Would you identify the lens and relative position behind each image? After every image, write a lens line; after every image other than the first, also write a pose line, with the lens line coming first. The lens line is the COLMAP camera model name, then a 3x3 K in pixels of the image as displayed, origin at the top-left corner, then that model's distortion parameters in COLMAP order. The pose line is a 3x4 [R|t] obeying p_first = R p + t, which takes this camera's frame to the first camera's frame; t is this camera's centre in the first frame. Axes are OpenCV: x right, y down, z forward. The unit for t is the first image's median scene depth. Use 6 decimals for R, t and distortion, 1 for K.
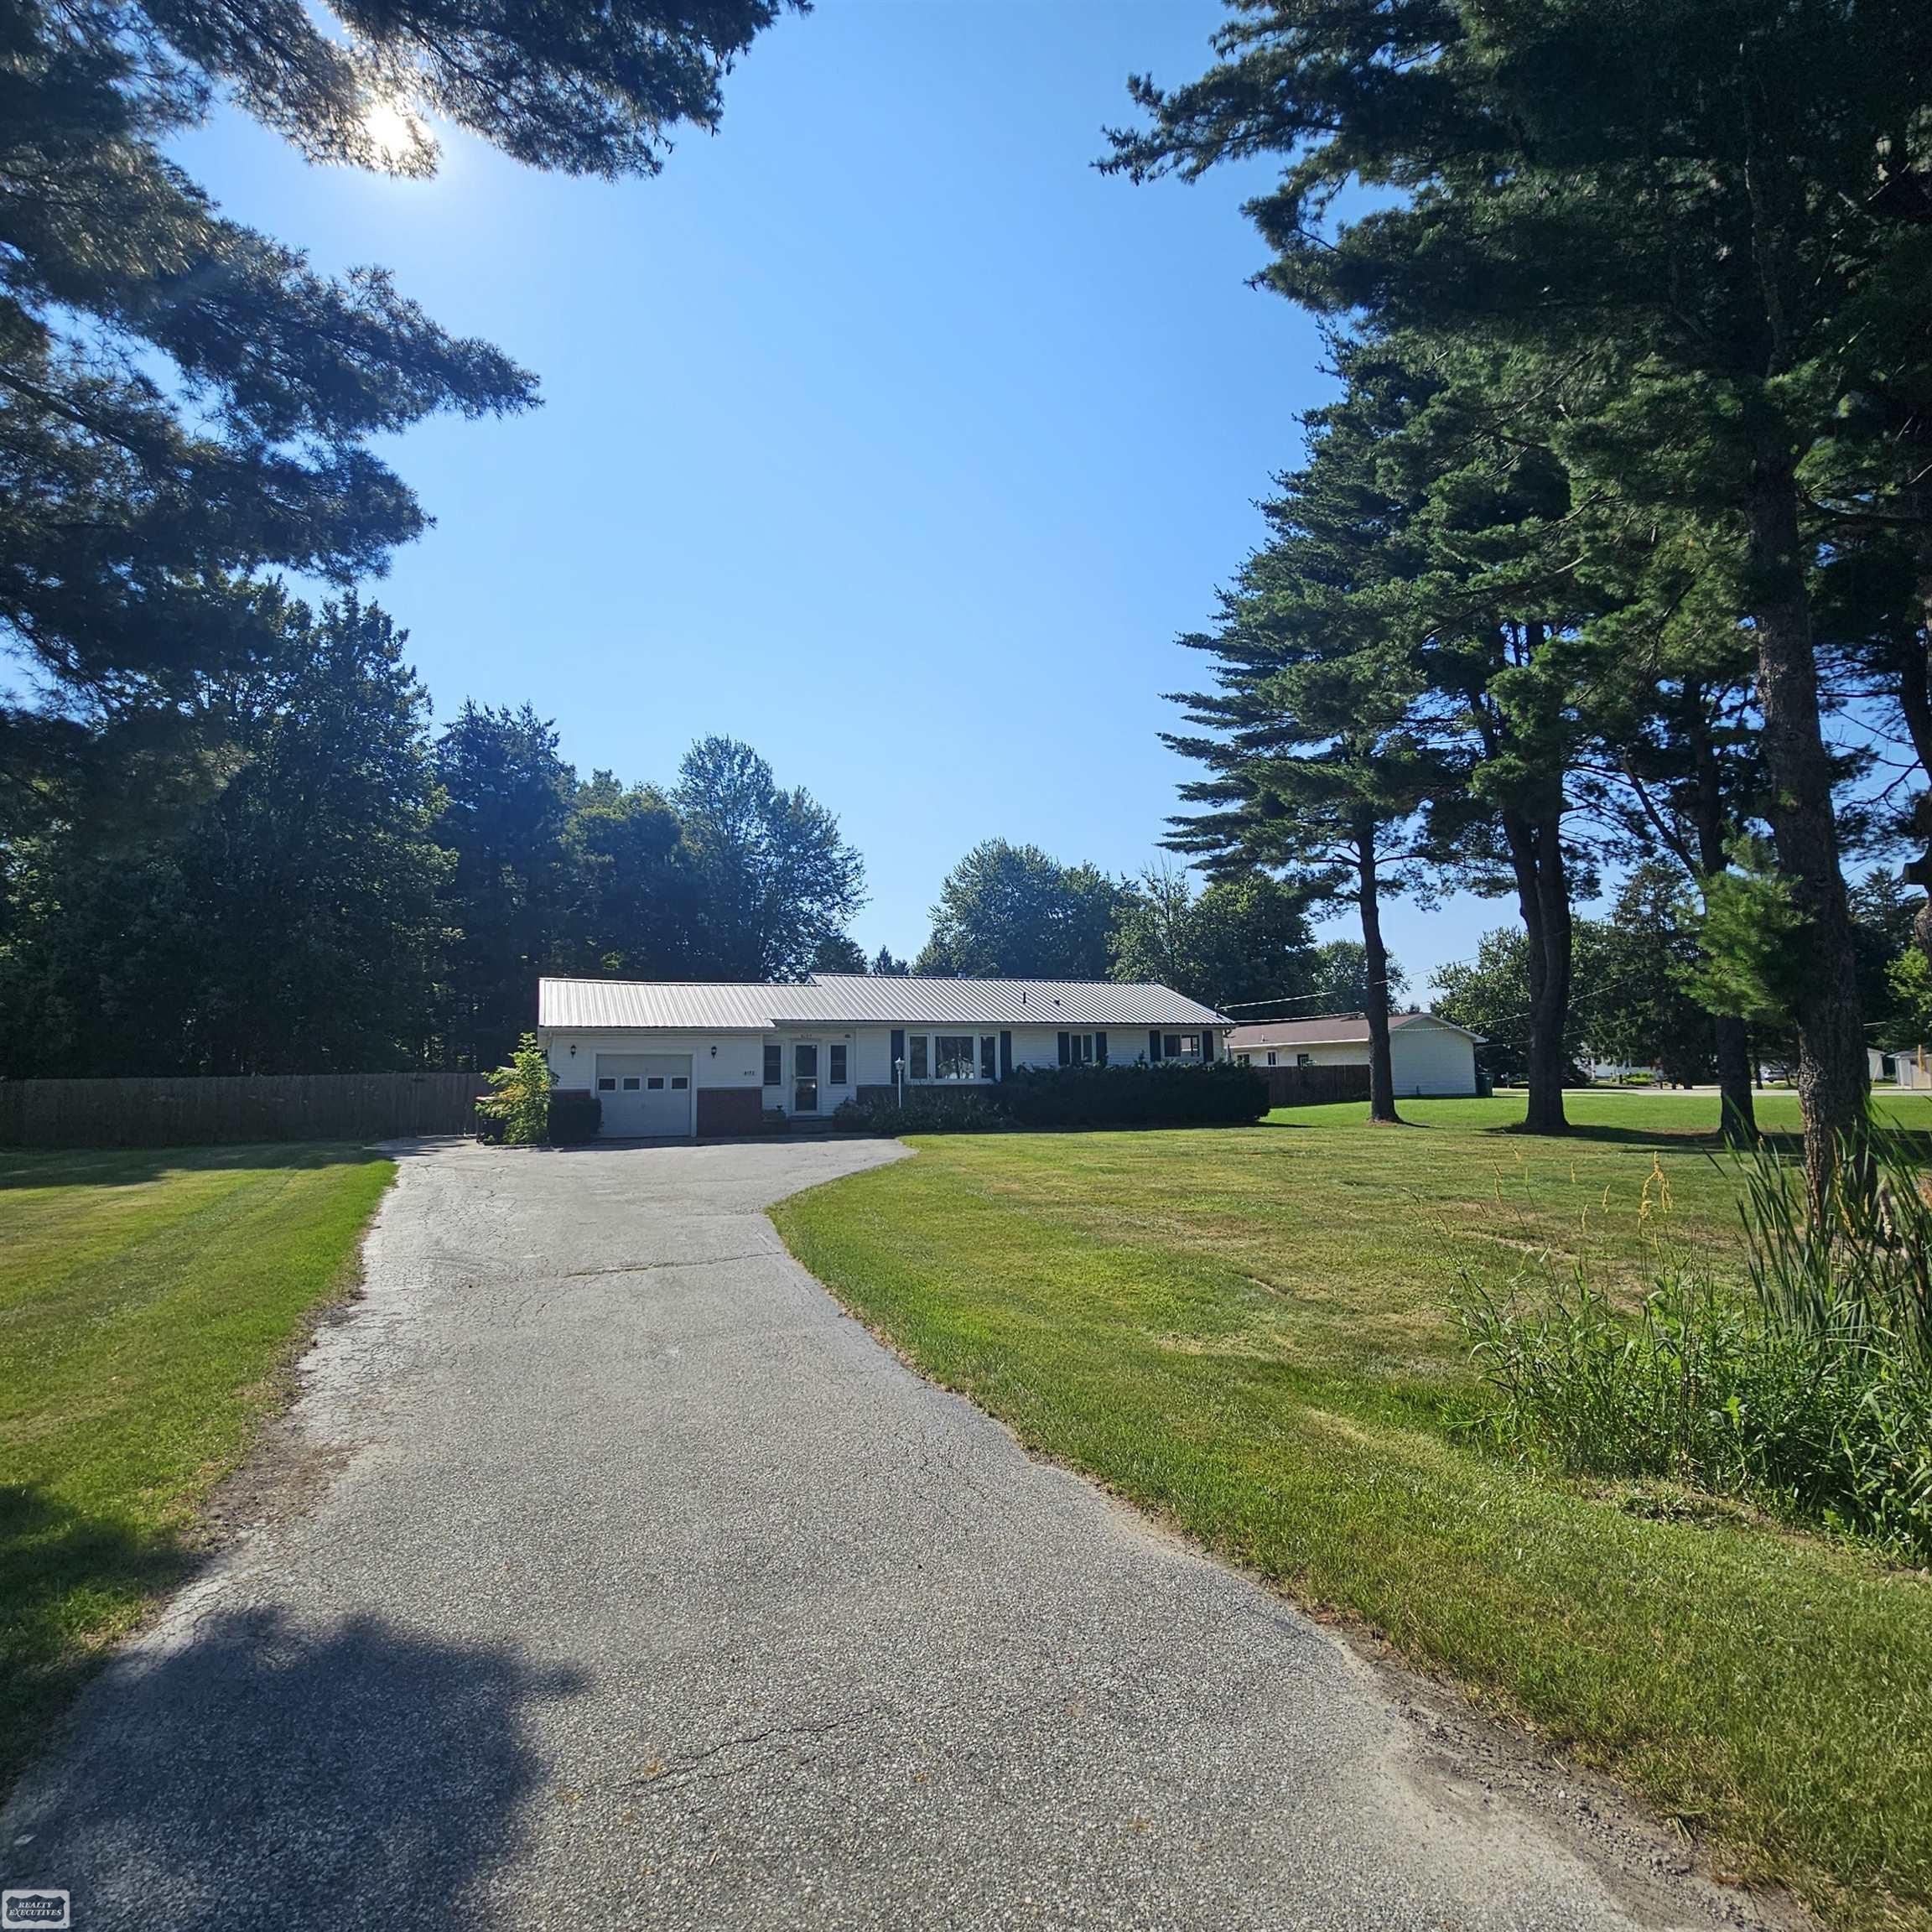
lens RADIAL K [[1049.2, 0, 966.0], [0, 1049.2, 966.0], [0, 0, 1]] dist [0.000826, 0.000035]
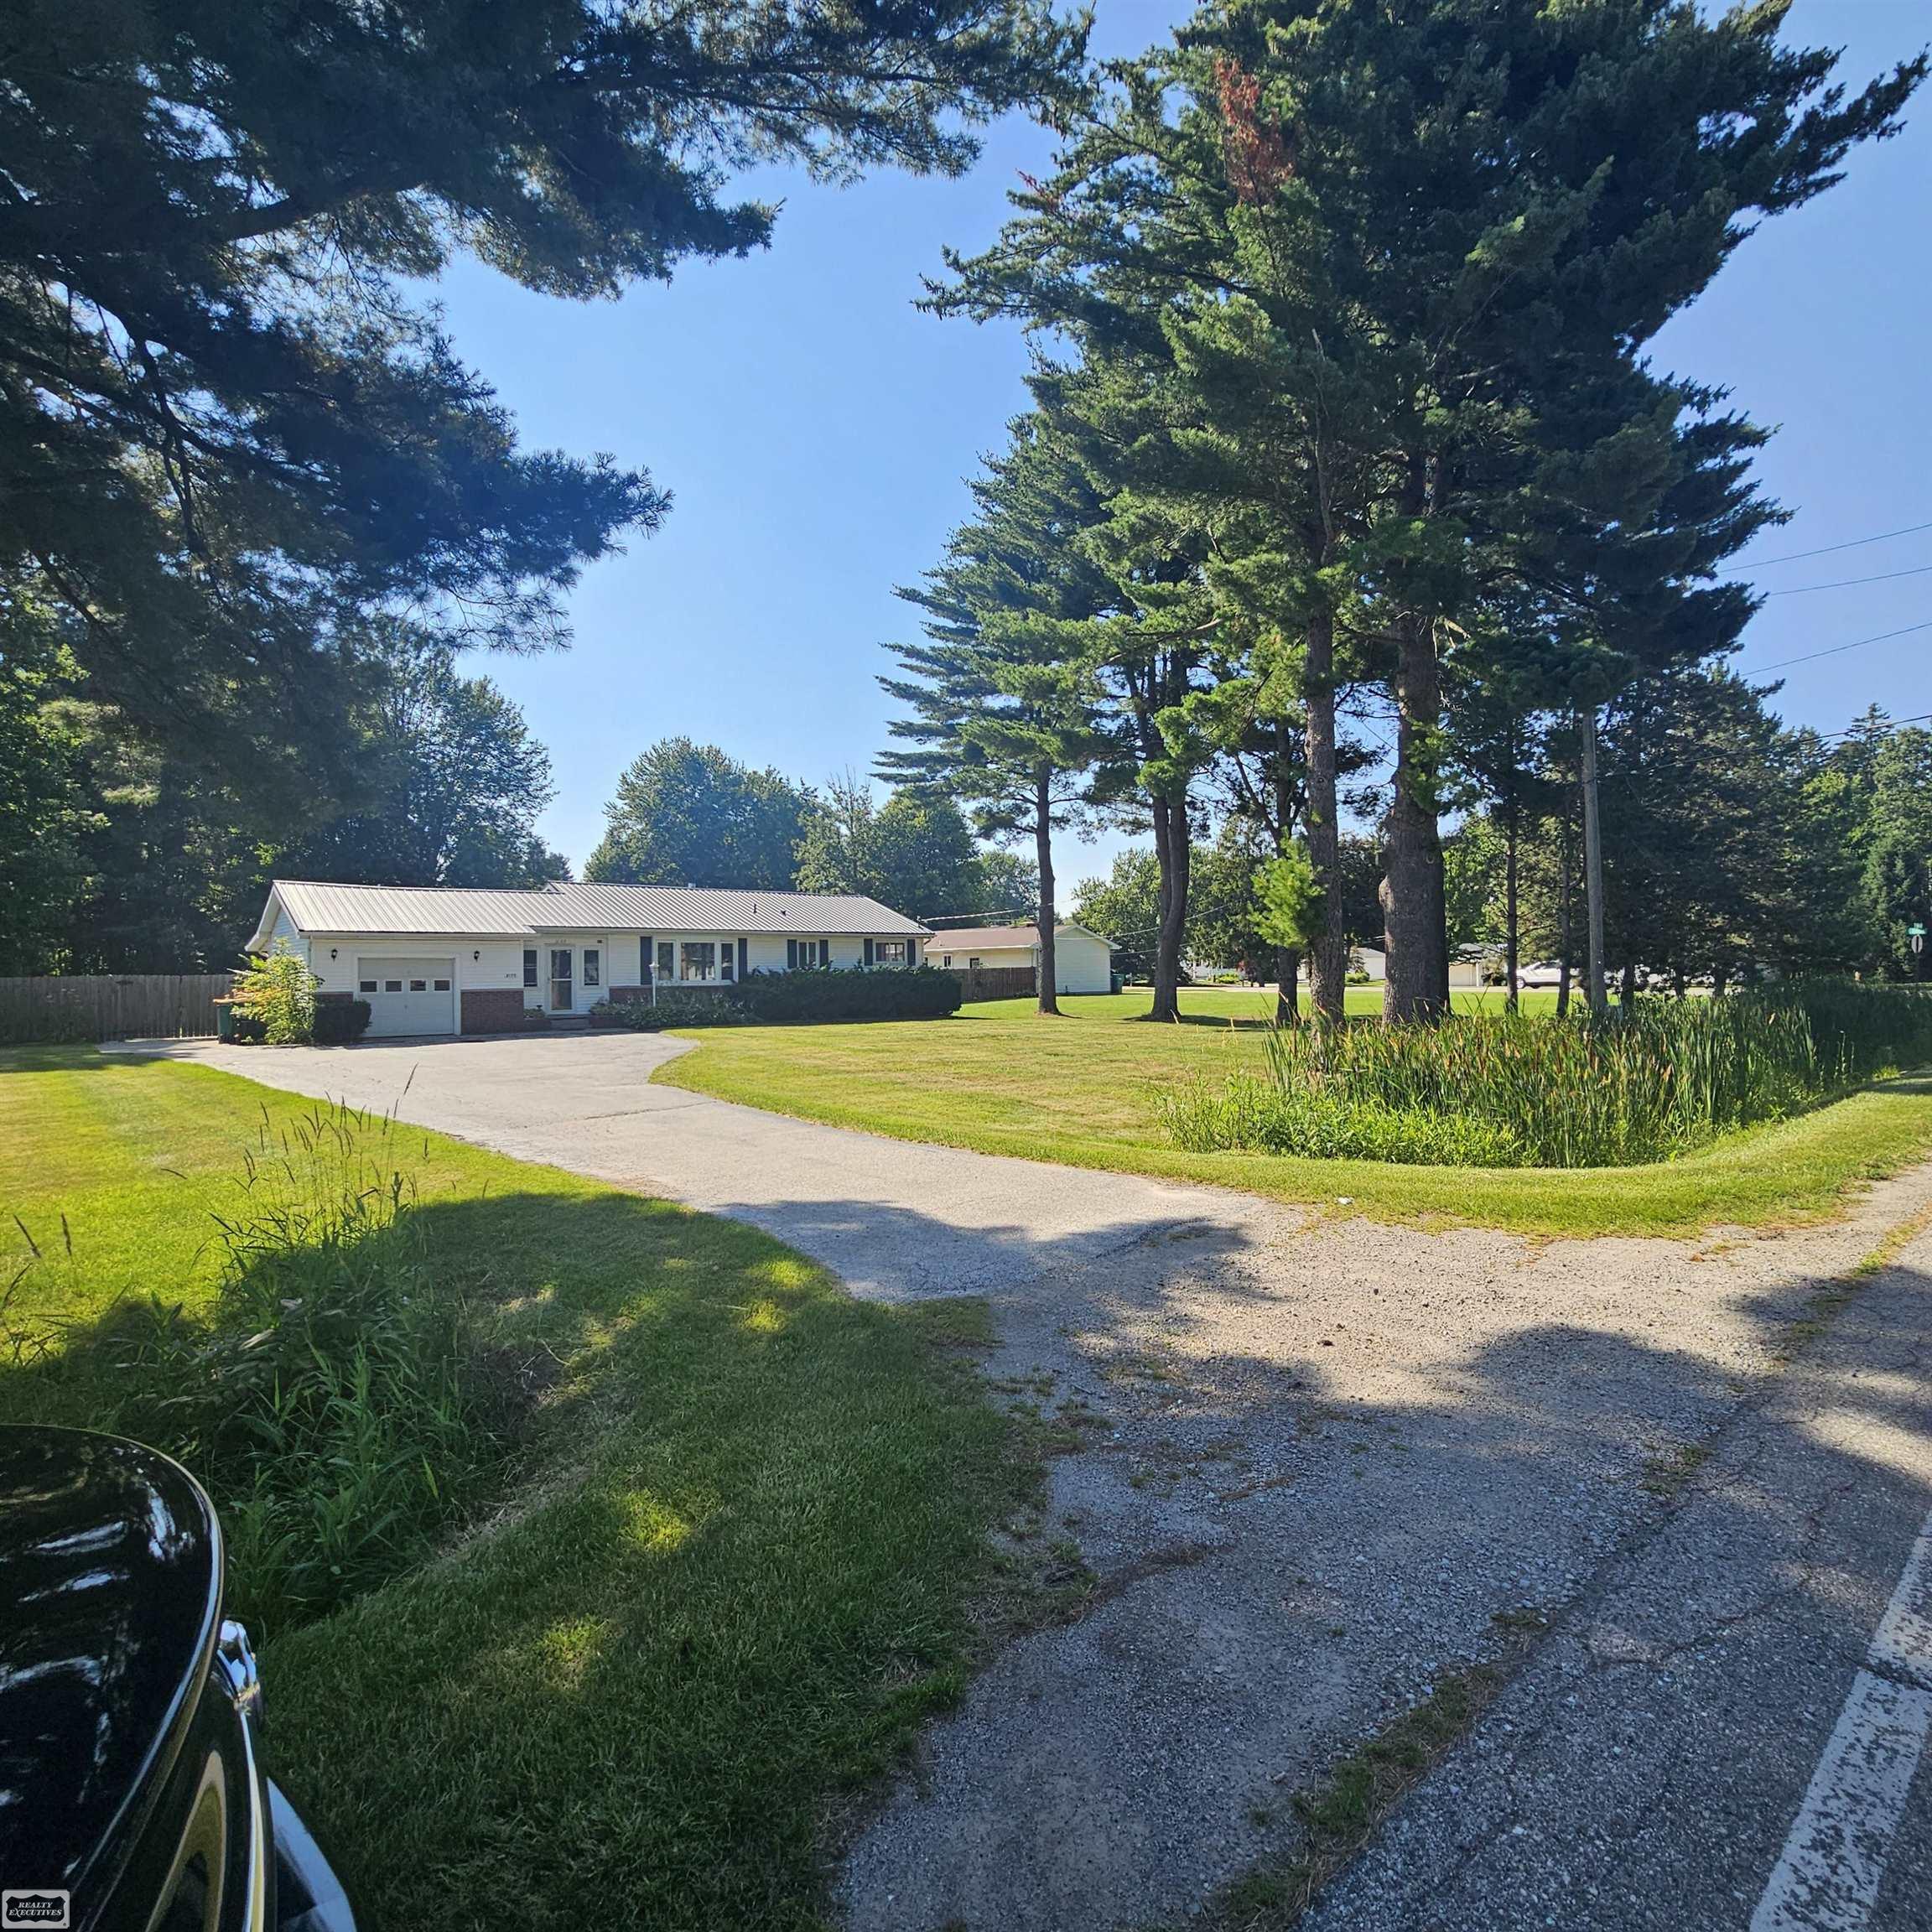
lens RADIAL K [[1049.2, 0, 966.0], [0, 1049.2, 966.0], [0, 0, 1]] dist [0.000826, 0.000035]
pose [[0.948232, 0.002983, 0.317564, -0.086446], [-0.033372, 0.995356, 0.090298, -0.016933], [-0.315820, -0.096221, 0.943928, -0.133223]]
